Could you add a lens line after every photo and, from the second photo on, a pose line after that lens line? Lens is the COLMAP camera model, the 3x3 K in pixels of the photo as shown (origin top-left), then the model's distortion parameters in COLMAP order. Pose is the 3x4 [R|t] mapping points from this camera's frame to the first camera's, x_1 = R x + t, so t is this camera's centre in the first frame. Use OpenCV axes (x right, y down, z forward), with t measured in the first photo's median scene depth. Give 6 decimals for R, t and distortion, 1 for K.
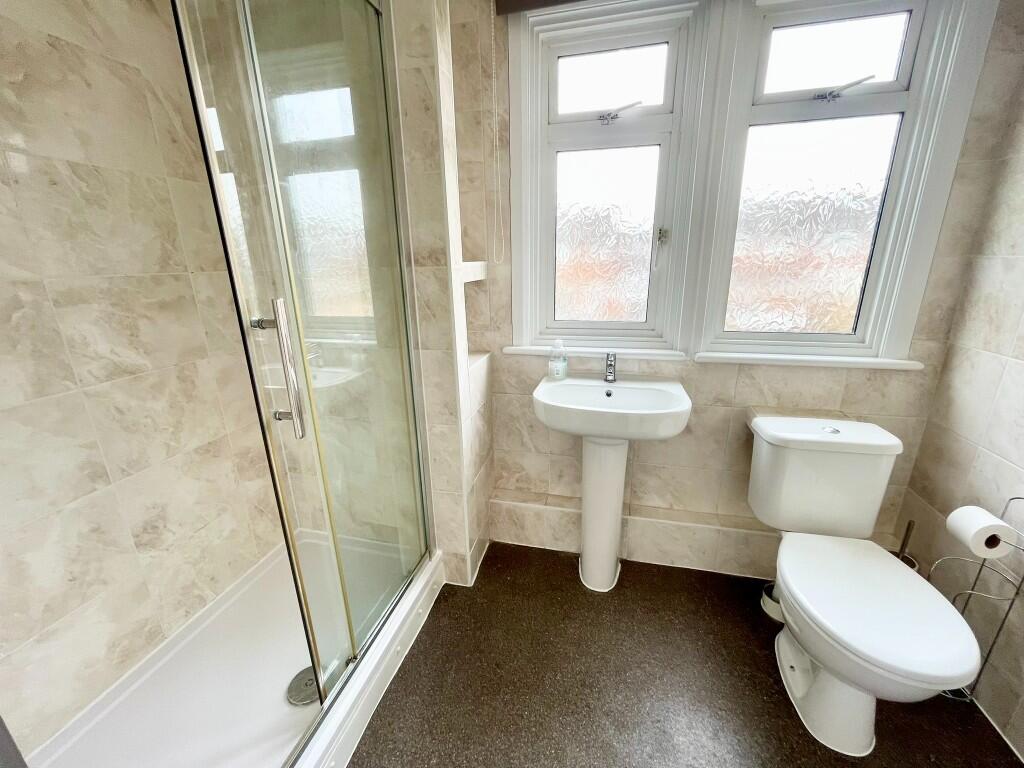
lens RADIAL K [[412.7, 0, 513.1], [0, 412.7, 385.4], [0, 0, 1]] dist [-0.002716, -0.000258]
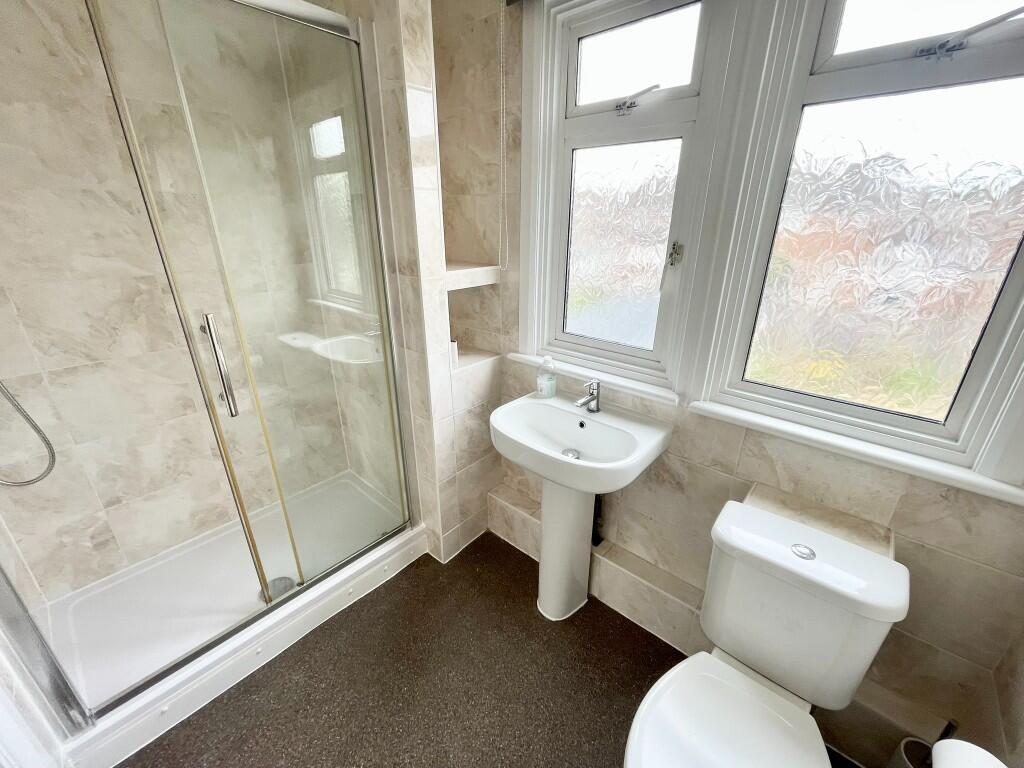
lens RADIAL K [[412.7, 0, 513.1], [0, 412.7, 385.4], [0, 0, 1]] dist [-0.002716, -0.000258]
pose [[0.887075, 0.190850, -0.420326, 0.480068], [-0.153308, 0.980653, 0.121719, -0.157895], [0.435424, -0.043535, 0.899172, 0.120478]]
